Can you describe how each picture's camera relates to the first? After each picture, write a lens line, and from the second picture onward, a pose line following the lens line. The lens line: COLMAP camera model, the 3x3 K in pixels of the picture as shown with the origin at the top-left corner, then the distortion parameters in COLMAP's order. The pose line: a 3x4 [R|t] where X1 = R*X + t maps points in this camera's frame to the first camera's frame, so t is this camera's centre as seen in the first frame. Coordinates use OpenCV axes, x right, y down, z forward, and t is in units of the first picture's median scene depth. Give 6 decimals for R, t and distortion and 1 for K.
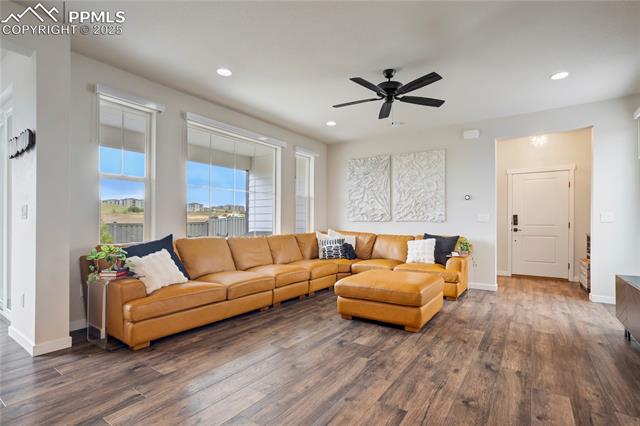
lens RADIAL K [[305.3, 0, 312.9], [0, 305.3, 224.6], [0, 0, 1]] dist [-0.024836, 0.011455]
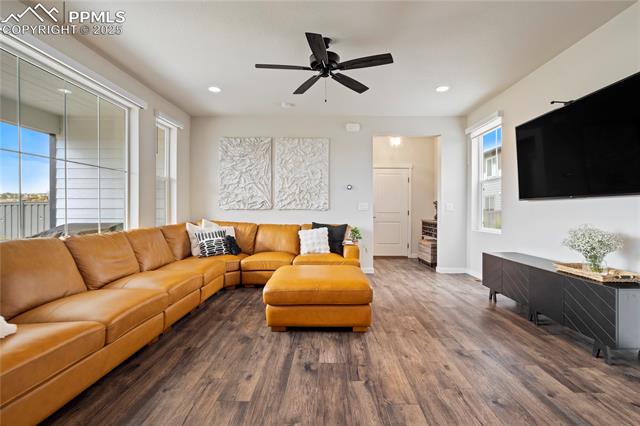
lens RADIAL K [[305.3, 0, 316.2], [0, 305.3, 211.9], [0, 0, 1]] dist [-0.024836, 0.011455]
pose [[0.828546, -0.005126, 0.559897, -0.185831], [0.004203, 0.999987, 0.002934, -0.007283], [-0.559905, -0.000078, 0.828557, 0.197945]]
